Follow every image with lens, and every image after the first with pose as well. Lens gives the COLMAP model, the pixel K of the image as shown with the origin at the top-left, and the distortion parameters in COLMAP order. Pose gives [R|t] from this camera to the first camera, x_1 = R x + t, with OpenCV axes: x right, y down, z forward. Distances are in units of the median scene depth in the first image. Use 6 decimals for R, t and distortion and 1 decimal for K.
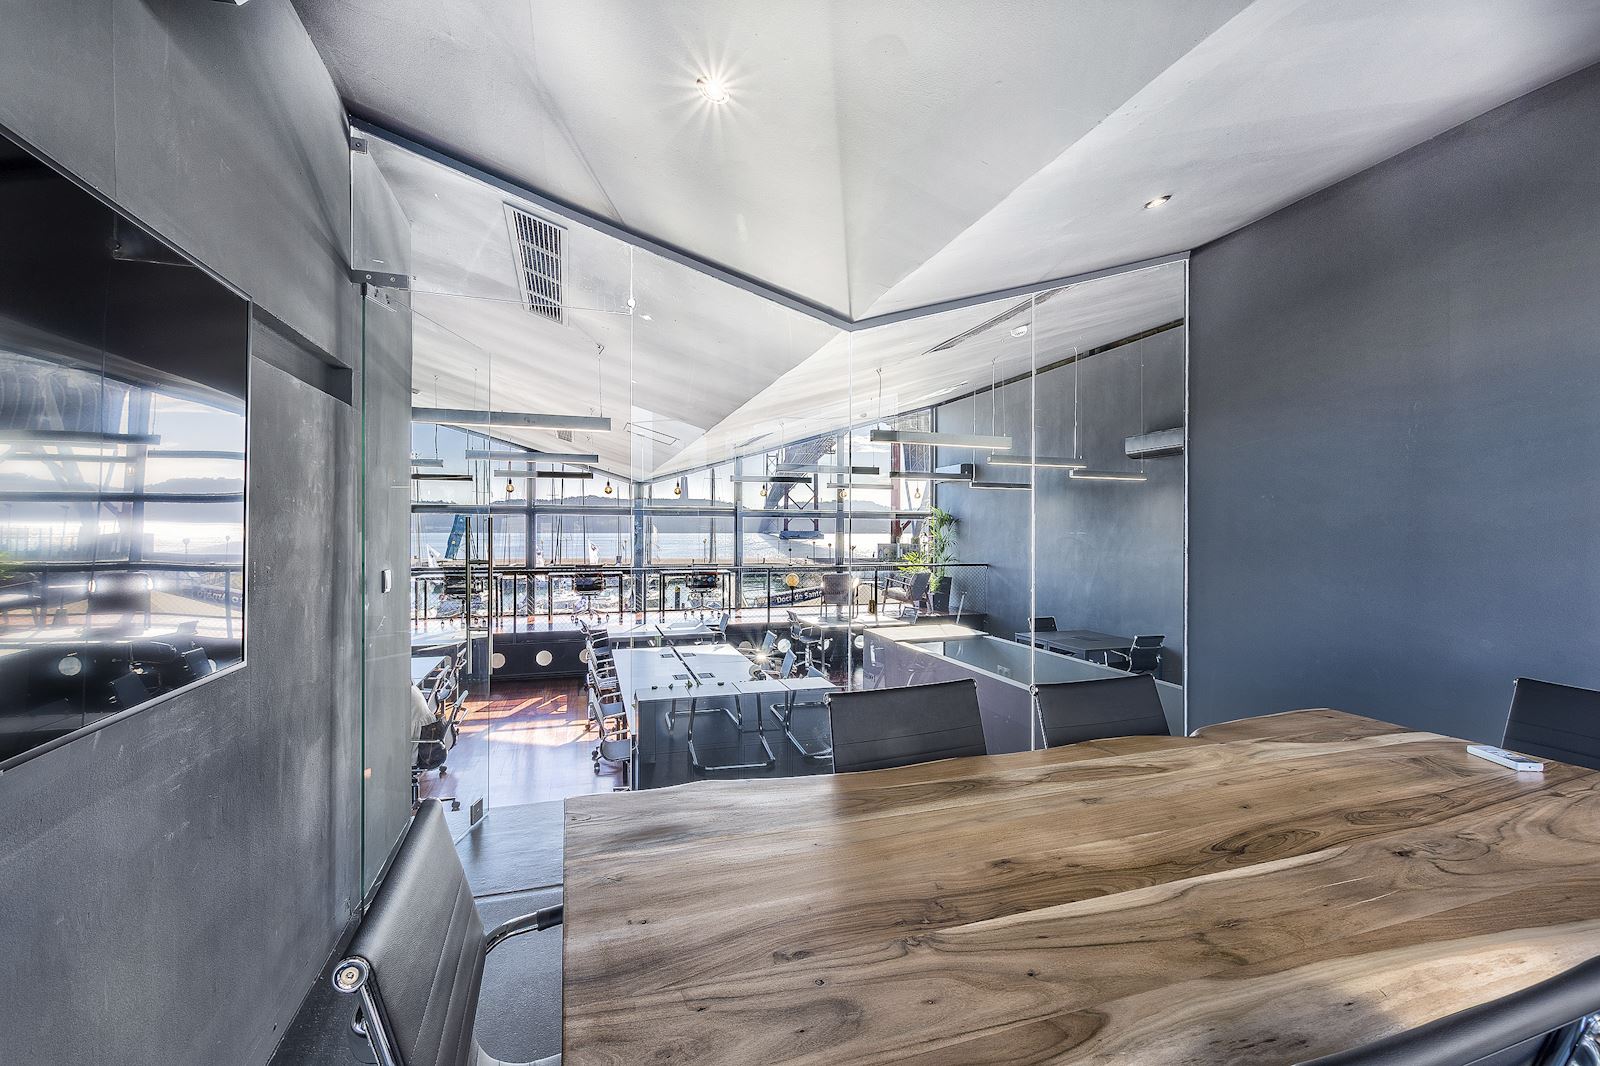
lens RADIAL K [[695.3, 0, 804.9], [0, 695.3, 530.9], [0, 0, 1]] dist [0.017422, -0.000531]
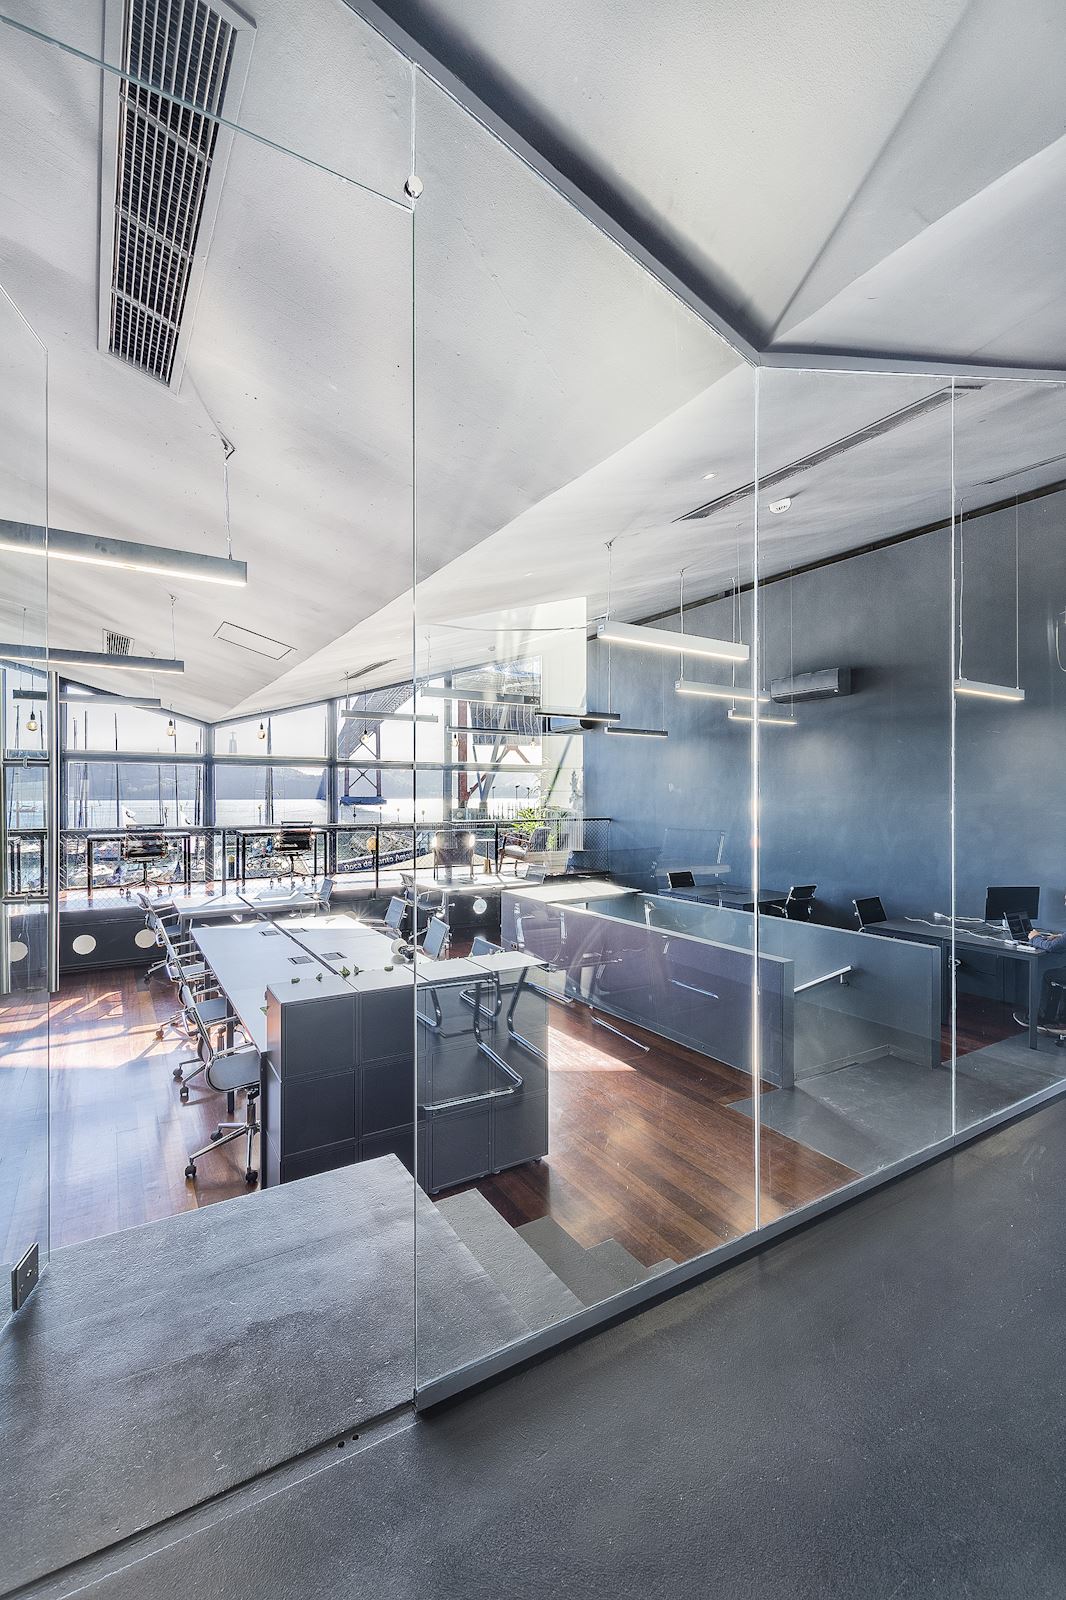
lens RADIAL K [[695.3, 0, 526.8], [0, 695.3, 796.3], [0, 0, 1]] dist [0.017422, -0.000531]
pose [[0.972968, -0.005053, 0.230885, -0.080241], [0.005365, 0.999985, -0.000722, 0.023195], [-0.230878, 0.001941, 0.972981, 0.143231]]
